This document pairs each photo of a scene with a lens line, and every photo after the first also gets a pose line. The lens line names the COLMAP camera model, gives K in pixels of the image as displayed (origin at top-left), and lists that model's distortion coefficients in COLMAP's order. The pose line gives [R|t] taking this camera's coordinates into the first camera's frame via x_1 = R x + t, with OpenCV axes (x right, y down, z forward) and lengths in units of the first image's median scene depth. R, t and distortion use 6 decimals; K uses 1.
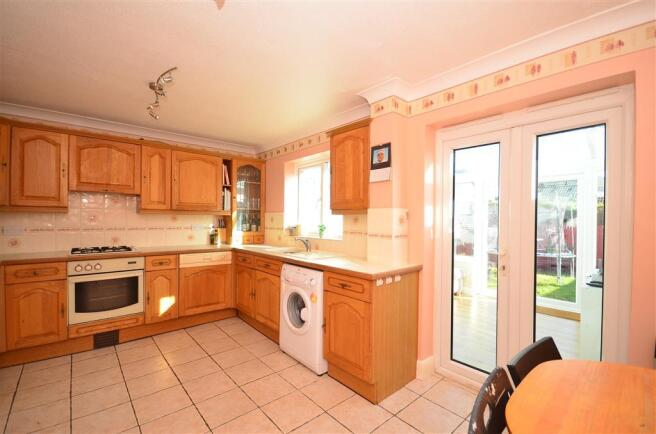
lens RADIAL K [[292.0, 0, 327.8], [0, 292.0, 218.4], [0, 0, 1]] dist [-0.035797, -0.001626]
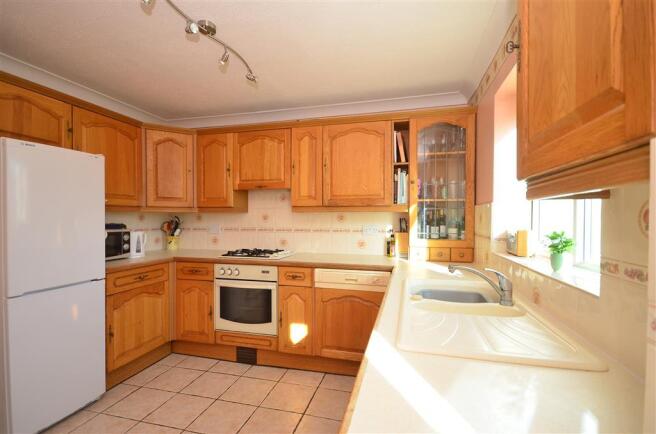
lens RADIAL K [[307.7, 0, 327.2], [0, 307.7, 222.6], [0, 0, 1]] dist [-0.000854, -0.000028]
pose [[0.553870, 0.005760, -0.832583, 0.137058], [0.007312, 0.999904, 0.011781, 0.003501], [0.832571, -0.012613, 0.553774, 0.614173]]
